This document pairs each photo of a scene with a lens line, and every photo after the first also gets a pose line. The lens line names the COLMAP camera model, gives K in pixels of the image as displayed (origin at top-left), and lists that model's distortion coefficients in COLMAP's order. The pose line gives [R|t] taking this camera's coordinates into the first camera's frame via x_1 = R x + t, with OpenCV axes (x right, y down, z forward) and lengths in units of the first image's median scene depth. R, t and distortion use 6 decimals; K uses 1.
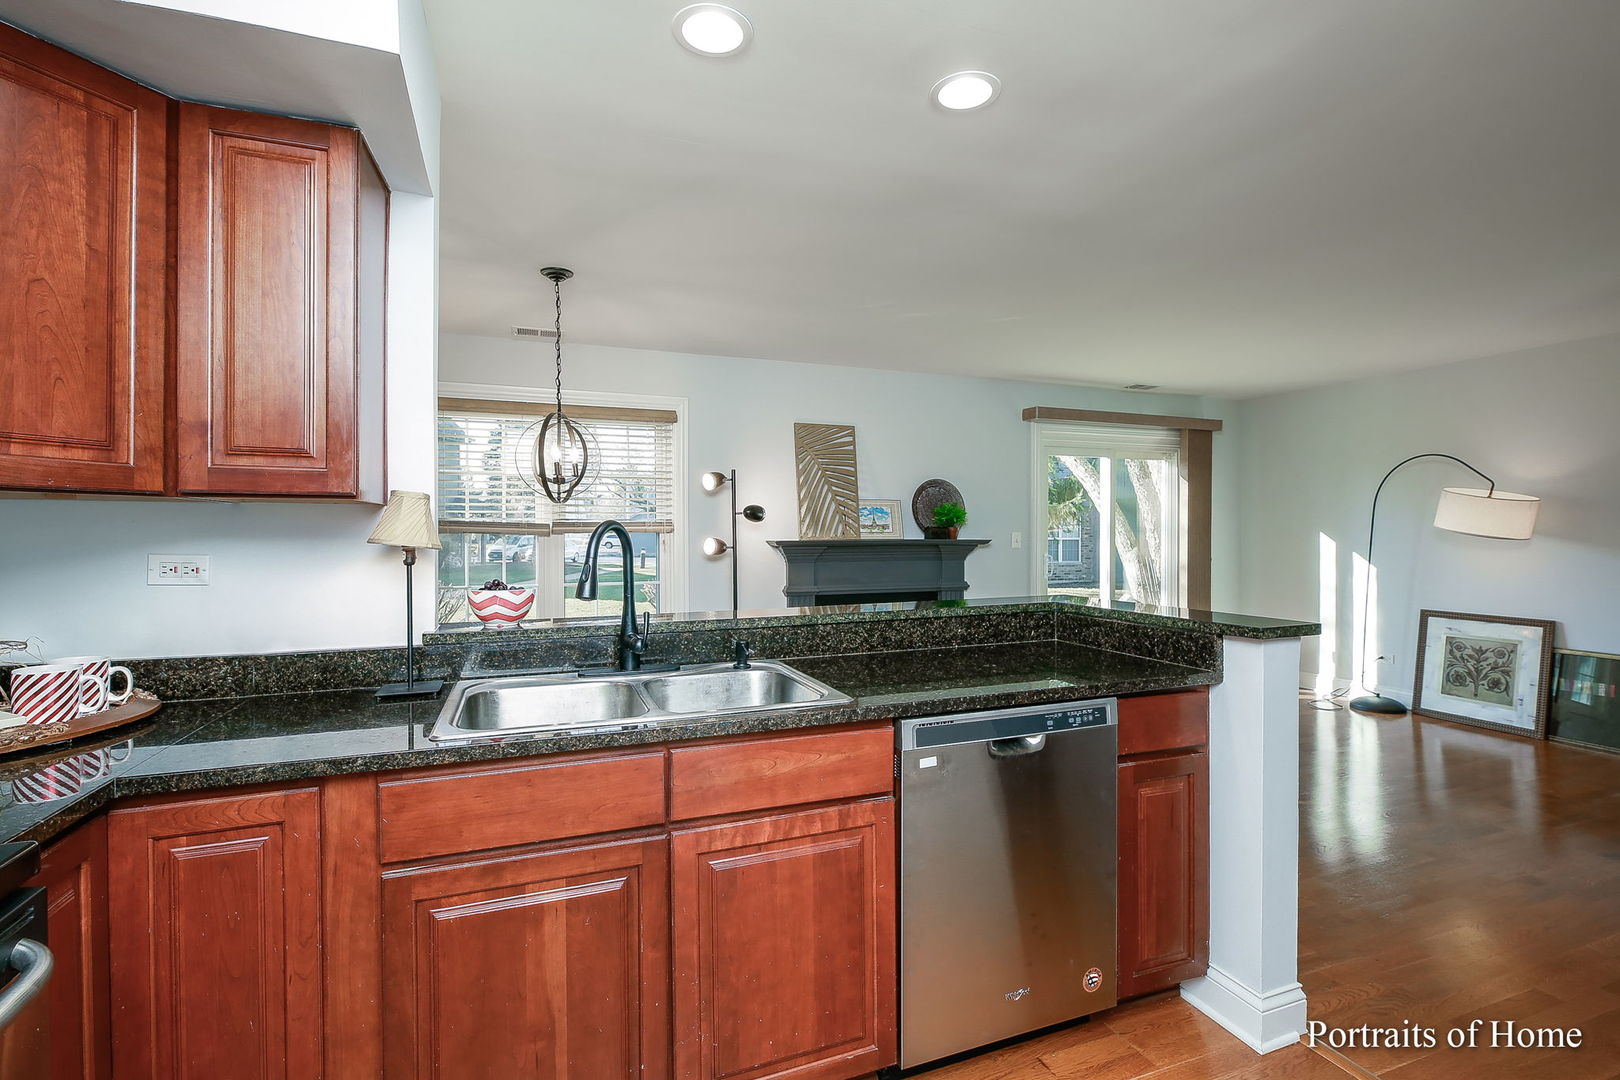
lens RADIAL K [[747.0, 0, 809.5], [0, 747.0, 531.0], [0, 0, 1]] dist [0.002778, 0.000328]
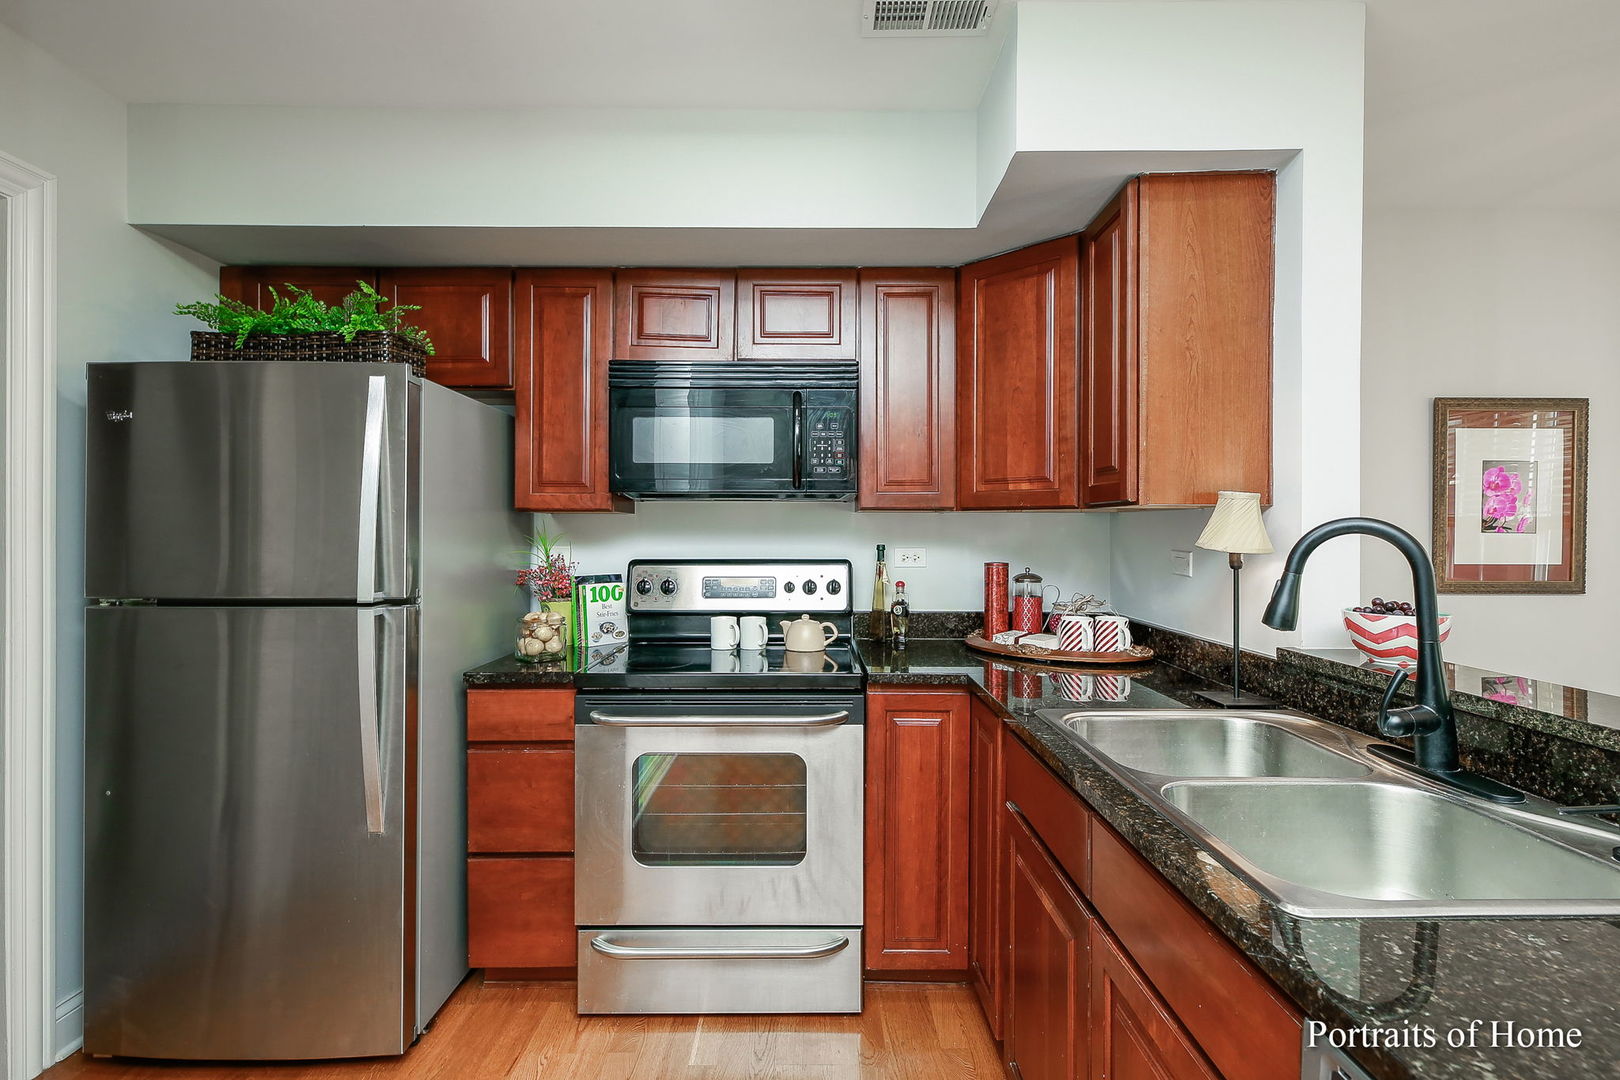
lens RADIAL K [[747.0, 0, 809.5], [0, 747.0, 531.0], [0, 0, 1]] dist [0.002778, 0.000328]
pose [[-0.357250, -0.001484, -0.934008, 0.202505], [-0.006046, 0.999981, 0.000724, 0.000810], [0.933989, 0.005906, -0.357253, 0.281538]]
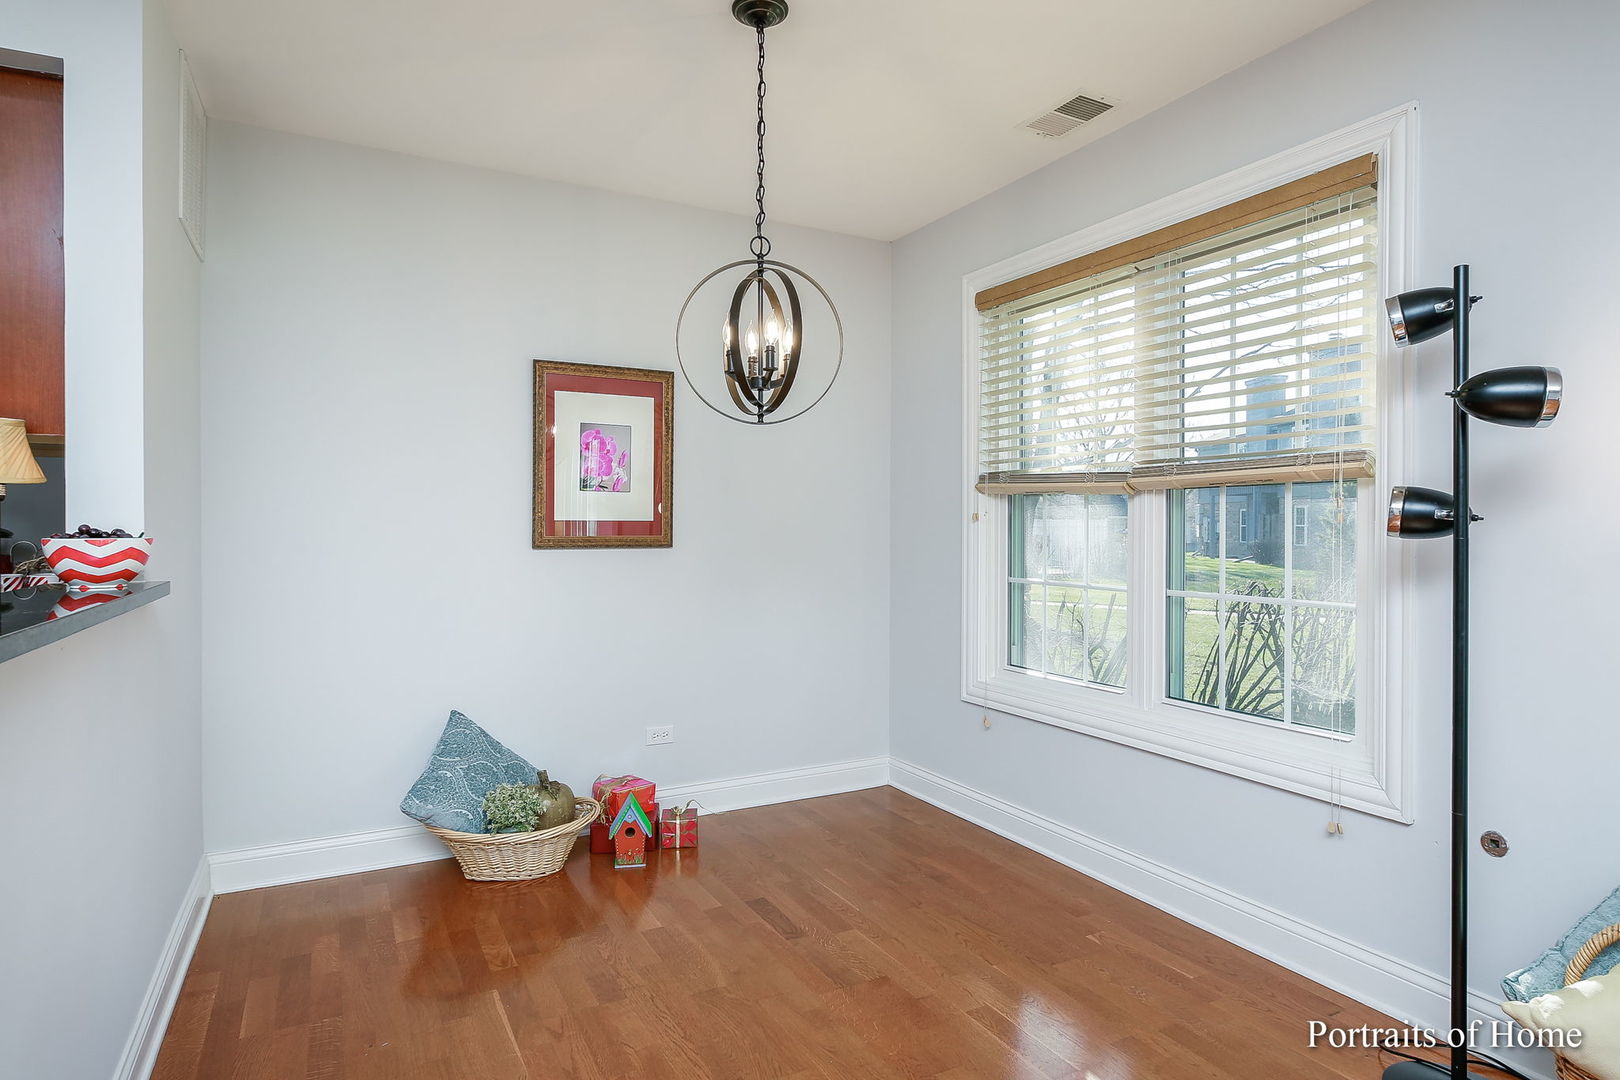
lens RADIAL K [[889.7, 0, 788.8], [0, 889.7, 534.2], [0, 0, 1]] dist [0.002329, 0.000324]
pose [[0.099408, 0.005827, -0.995030, 0.217165], [-0.005549, 0.999971, 0.005301, 0.026458], [0.995031, 0.004994, 0.099437, 0.610636]]
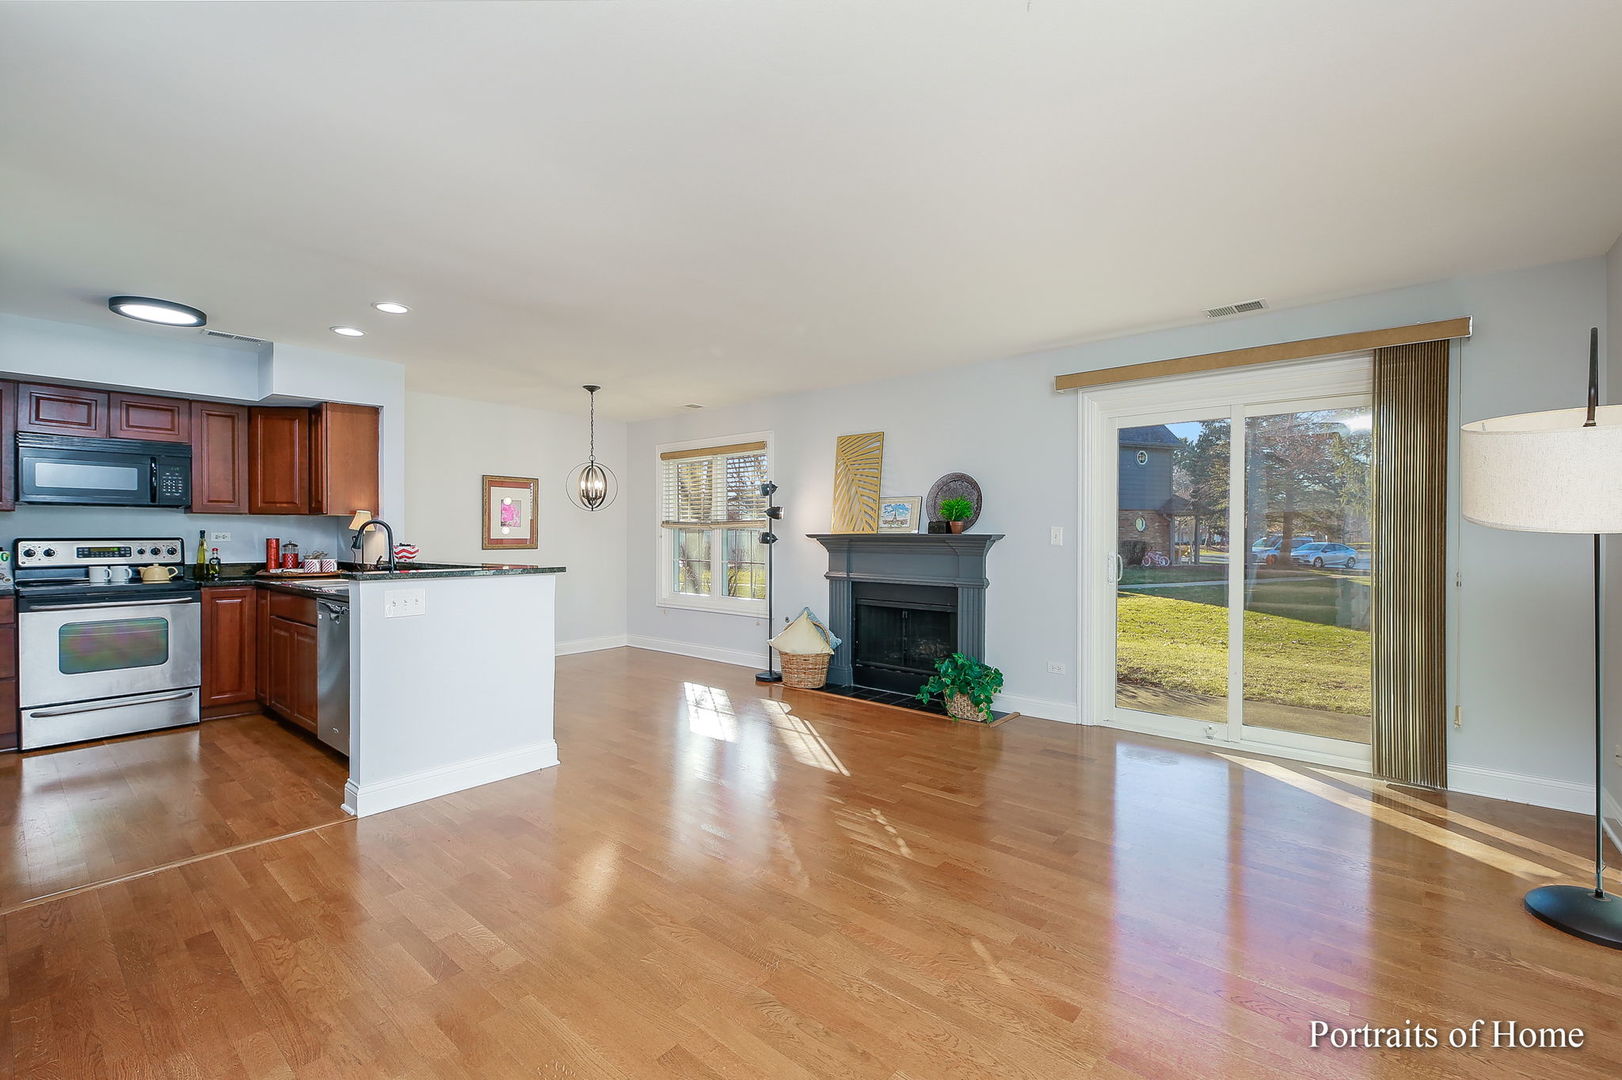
lens RADIAL K [[698.6, 0, 817.4], [0, 698.6, 537.4], [0, 0, 1]] dist [0.002786, 0.000526]
pose [[0.485372, 0.001091, -0.874307, 0.935387], [-0.002044, 0.999998, 0.000113, 0.017134], [0.874305, 0.001732, 0.485374, 0.412853]]
